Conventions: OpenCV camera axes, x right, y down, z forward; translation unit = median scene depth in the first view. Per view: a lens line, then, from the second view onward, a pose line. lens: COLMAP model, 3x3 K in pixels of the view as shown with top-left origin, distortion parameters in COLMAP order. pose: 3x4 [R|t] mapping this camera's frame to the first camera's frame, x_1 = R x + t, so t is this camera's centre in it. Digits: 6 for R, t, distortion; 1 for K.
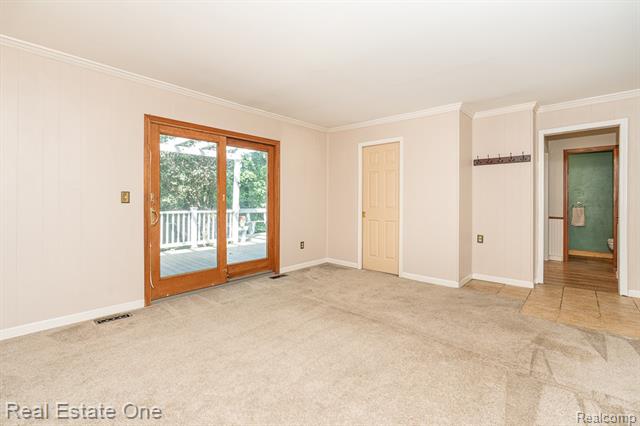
lens RADIAL K [[288.6, 0, 320.2], [0, 288.6, 206.5], [0, 0, 1]] dist [-0.003160, 0.000066]
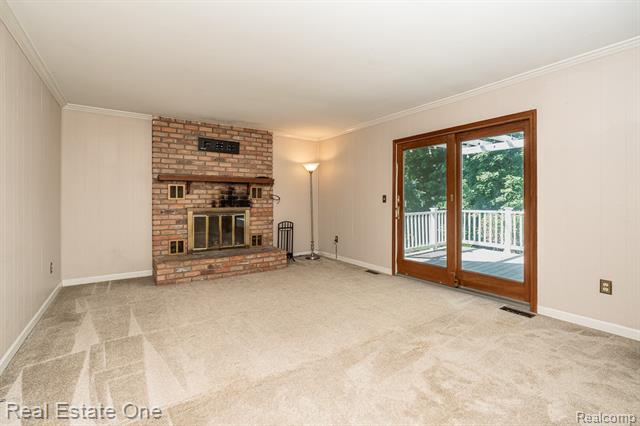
lens RADIAL K [[288.6, 0, 320.2], [0, 288.6, 206.5], [0, 0, 1]] dist [-0.003160, 0.000066]
pose [[-0.222969, 0.029093, -0.974391, 0.635613], [-0.006344, 0.999490, 0.031294, -0.026958], [0.974805, 0.013159, -0.222671, 0.711451]]
